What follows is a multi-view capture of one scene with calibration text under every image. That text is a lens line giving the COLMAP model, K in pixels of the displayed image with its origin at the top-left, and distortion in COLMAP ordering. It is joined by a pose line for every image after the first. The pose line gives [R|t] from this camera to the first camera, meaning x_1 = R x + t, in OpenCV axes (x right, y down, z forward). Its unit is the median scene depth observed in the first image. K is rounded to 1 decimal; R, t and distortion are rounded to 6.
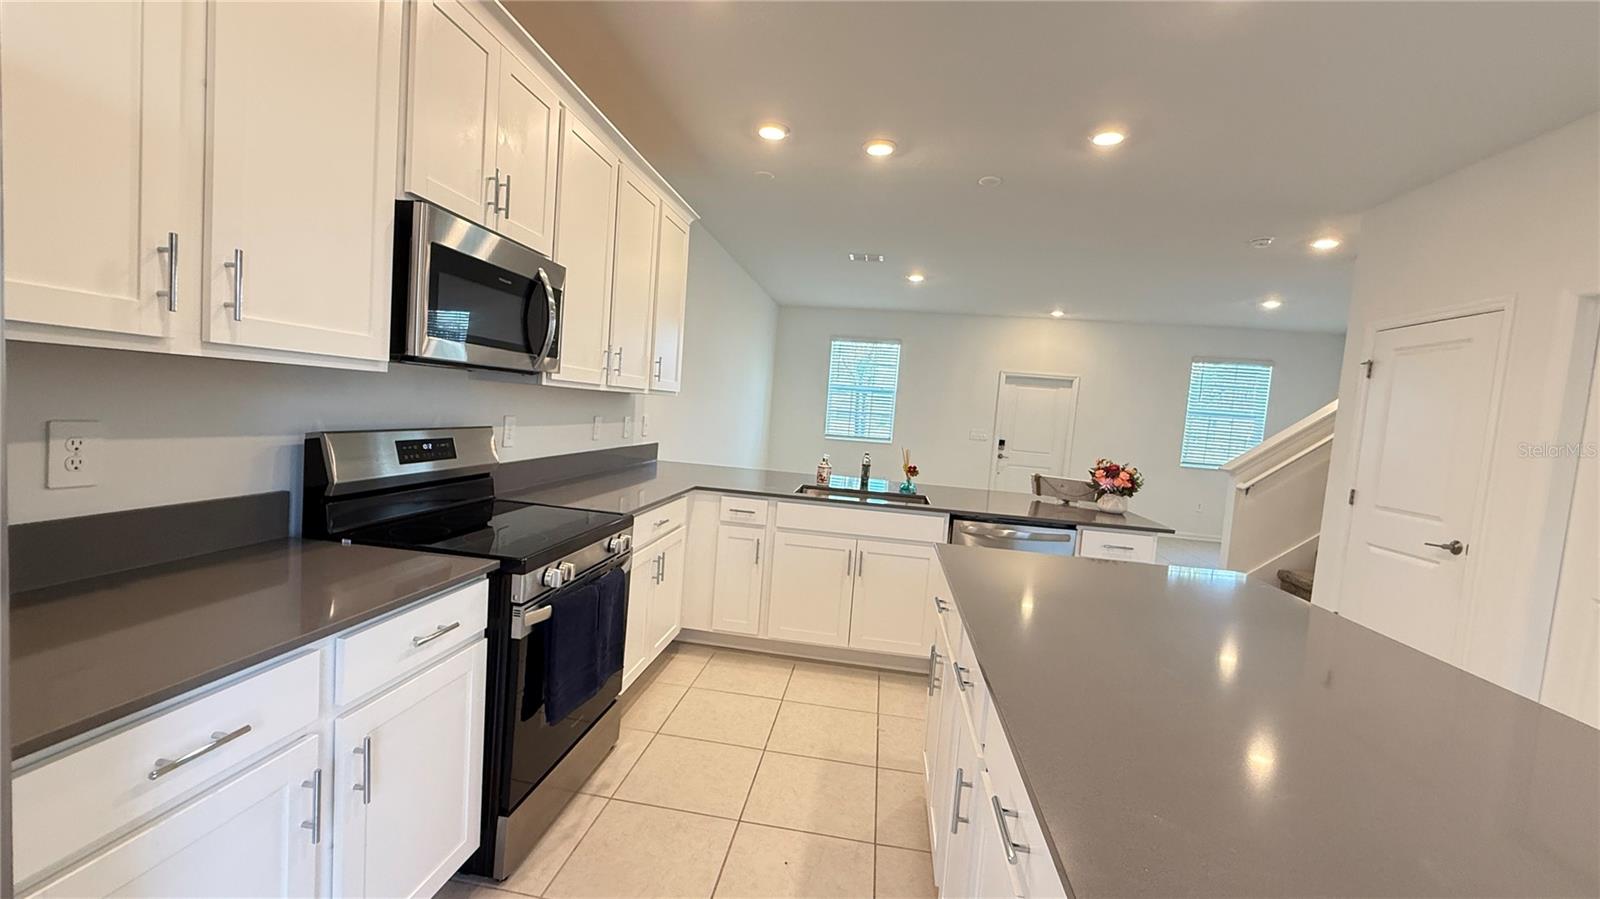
lens RADIAL K [[636.3, 0, 794.8], [0, 636.3, 448.5], [0, 0, 1]] dist [0.001362, 0.000096]
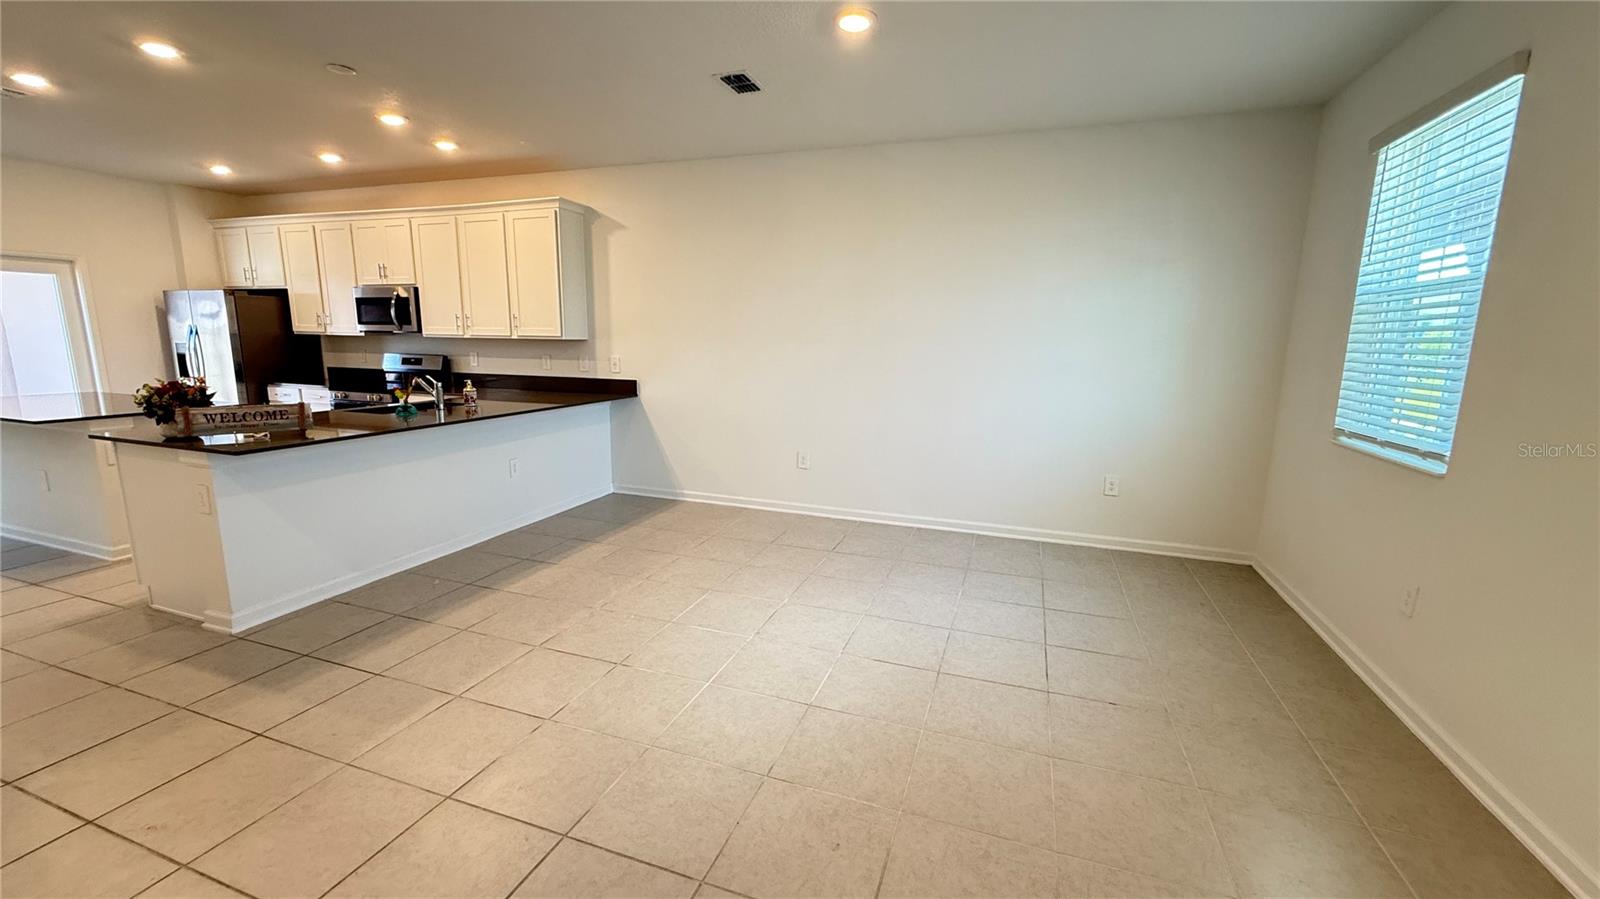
lens RADIAL K [[636.3, 0, 798.0], [0, 636.3, 450.6], [0, 0, 1]] dist [0.001362, 0.000096]
pose [[-0.209507, 0.094694, -0.973211, 1.227827], [-0.094997, 0.988620, 0.116644, -0.063838], [0.973182, 0.116889, -0.198127, 2.096902]]
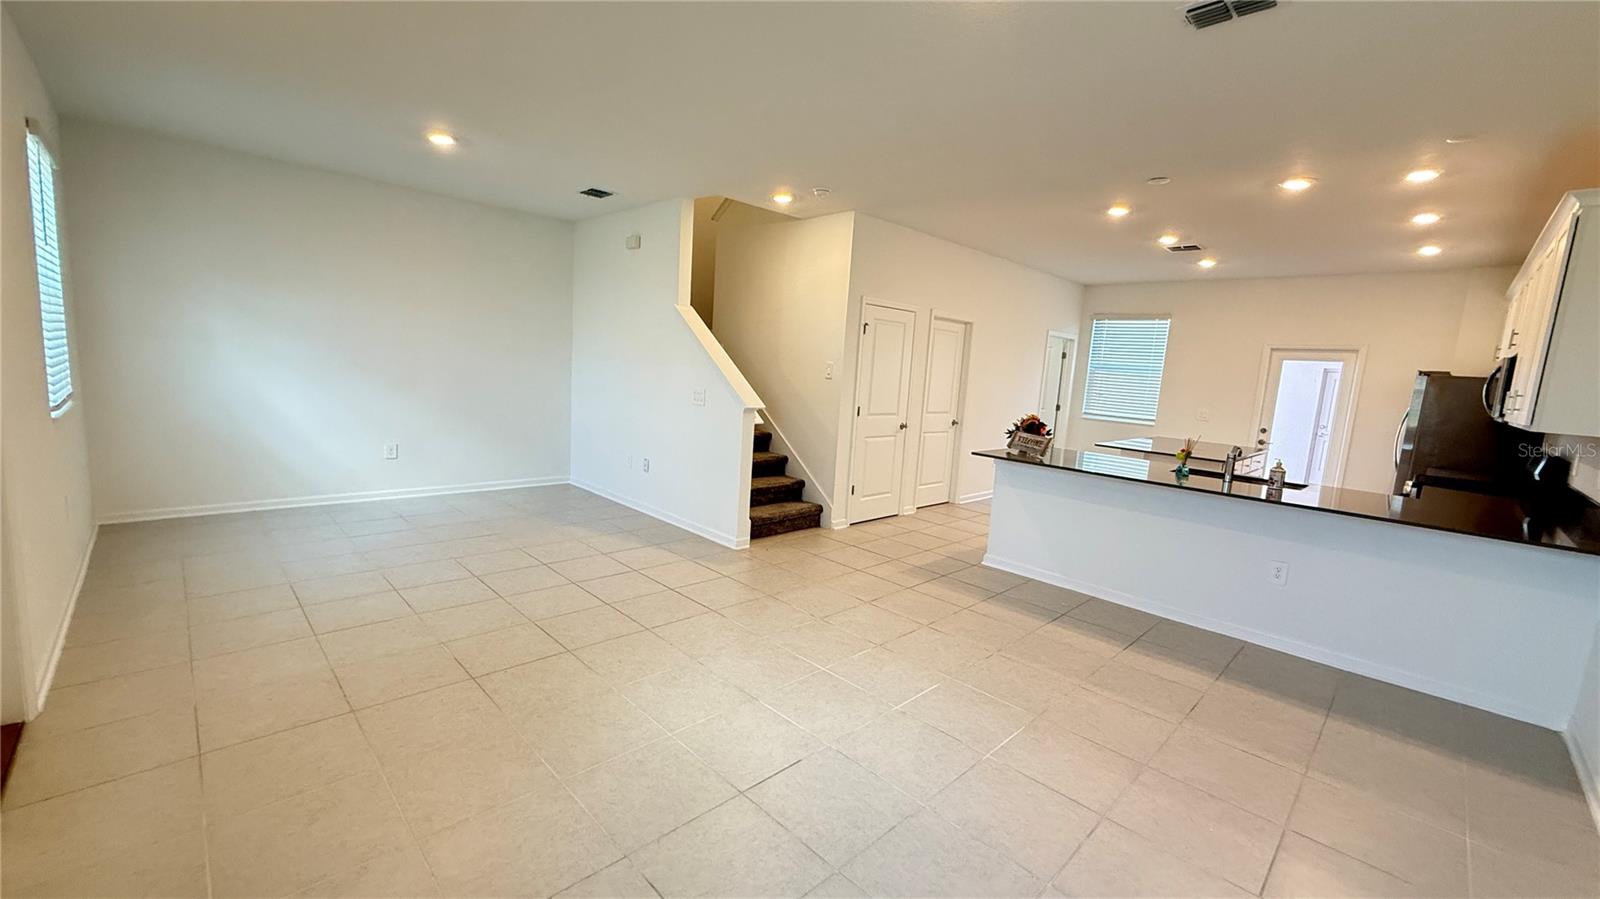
lens RADIAL K [[636.3, 0, 791.8], [0, 636.3, 445.5], [0, 0, 1]] dist [0.001362, 0.000096]
pose [[-0.777996, -0.202427, 0.594765, 0.058017], [-0.080722, 0.971033, 0.224898, -0.199278], [-0.623062, 0.126959, -0.771800, 2.572003]]
